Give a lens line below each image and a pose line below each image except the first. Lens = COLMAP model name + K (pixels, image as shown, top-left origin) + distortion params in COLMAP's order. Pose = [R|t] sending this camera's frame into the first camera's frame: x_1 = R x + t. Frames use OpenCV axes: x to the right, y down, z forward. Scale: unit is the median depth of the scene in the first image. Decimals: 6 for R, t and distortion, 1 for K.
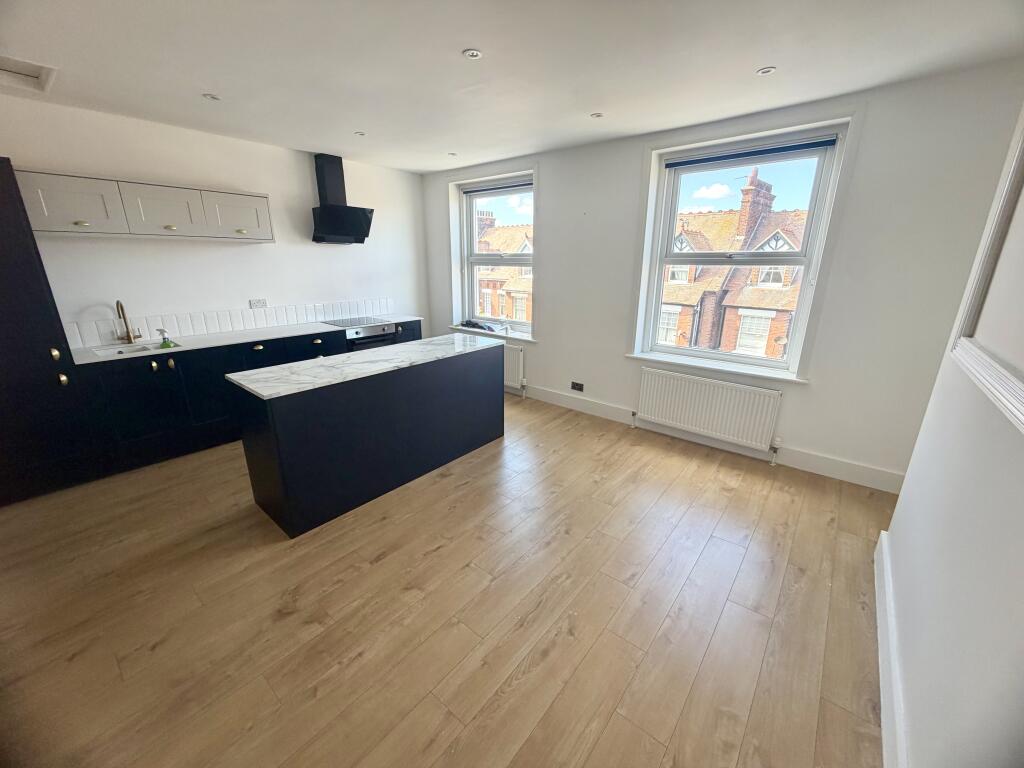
lens RADIAL K [[406.8, 0, 509.9], [0, 406.8, 382.6], [0, 0, 1]] dist [0.000333, -0.000229]
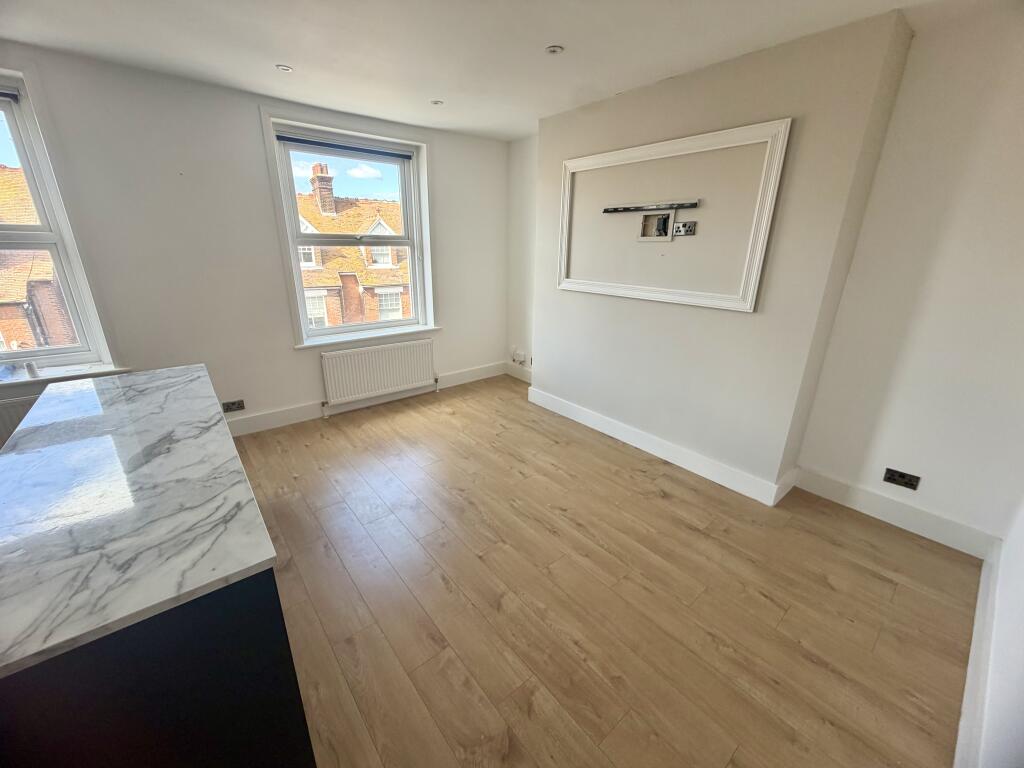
lens RADIAL K [[406.8, 0, 509.9], [0, 406.8, 382.6], [0, 0, 1]] dist [0.000333, -0.000229]
pose [[0.187145, -0.316339, 0.930003, -0.513374], [0.271269, 0.926559, 0.260579, -0.105779], [-0.944134, 0.203515, 0.259214, 0.347491]]
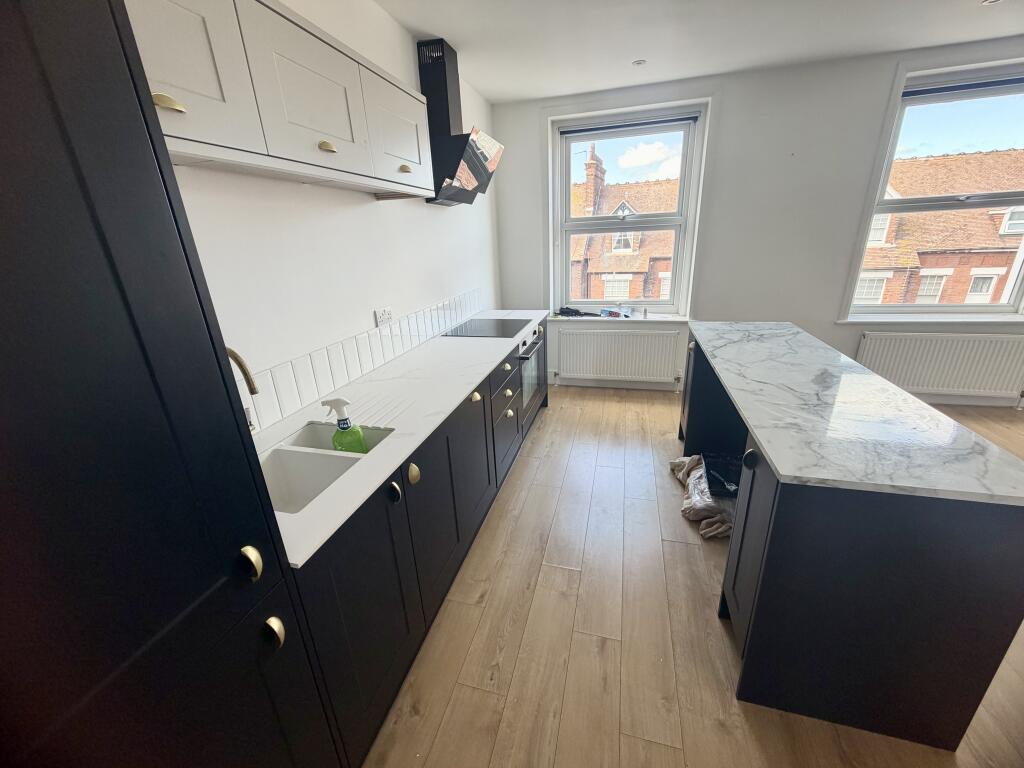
lens RADIAL K [[406.8, 0, 509.9], [0, 406.8, 382.6], [0, 0, 1]] dist [0.000333, -0.000229]
pose [[0.910414, -0.185659, 0.369700, -0.738003], [0.169364, 0.982590, 0.076373, -0.130943], [-0.377442, -0.006917, 0.926007, 0.475186]]
